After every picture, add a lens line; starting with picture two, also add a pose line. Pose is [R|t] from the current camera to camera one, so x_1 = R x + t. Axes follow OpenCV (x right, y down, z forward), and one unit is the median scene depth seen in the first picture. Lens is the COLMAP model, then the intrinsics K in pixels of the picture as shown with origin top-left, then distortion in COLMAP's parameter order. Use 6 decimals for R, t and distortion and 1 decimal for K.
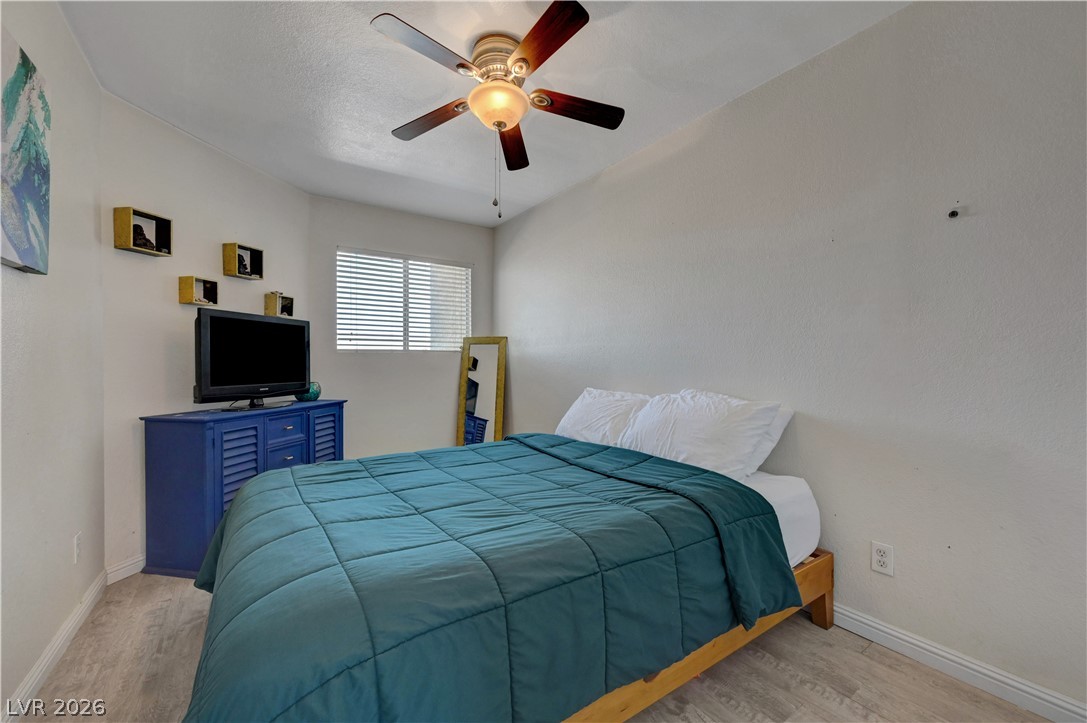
lens RADIAL K [[434.0, 0, 550.8], [0, 434.0, 366.4], [0, 0, 1]] dist [0.000351, -0.000315]
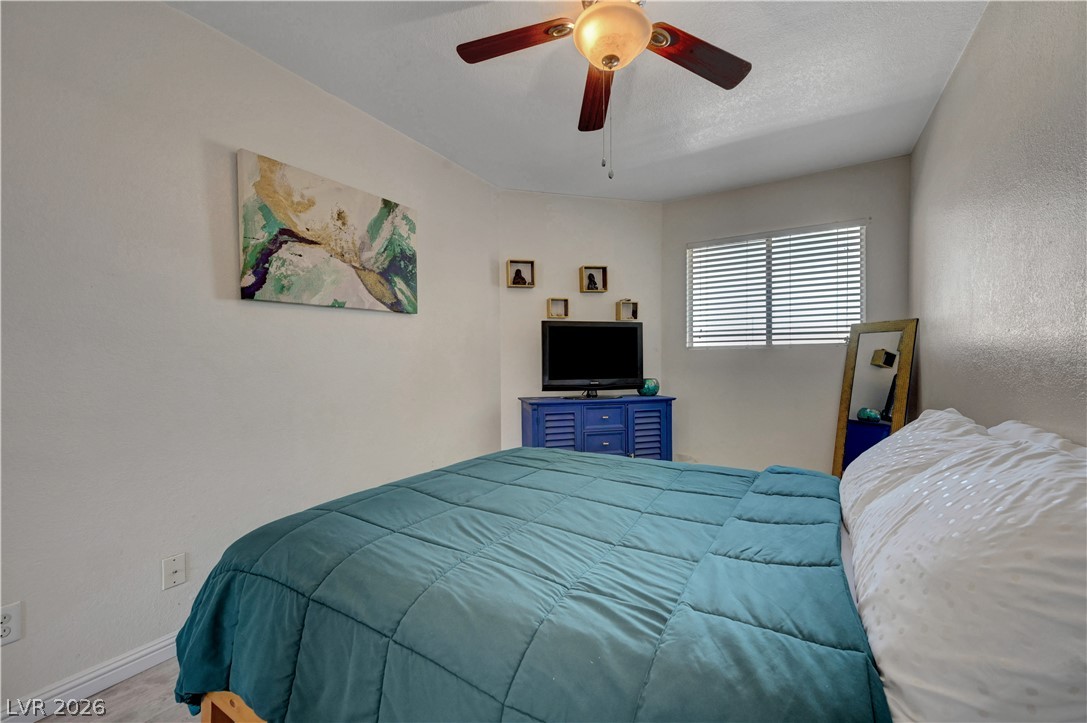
lens RADIAL K [[434.0, 0, 550.8], [0, 434.0, 366.4], [0, 0, 1]] dist [0.000351, -0.000315]
pose [[0.420731, 0.011267, -0.907115, 0.377144], [-0.003429, 0.999935, 0.010830, -0.005761], [0.907179, -0.001446, 0.420743, 0.383042]]
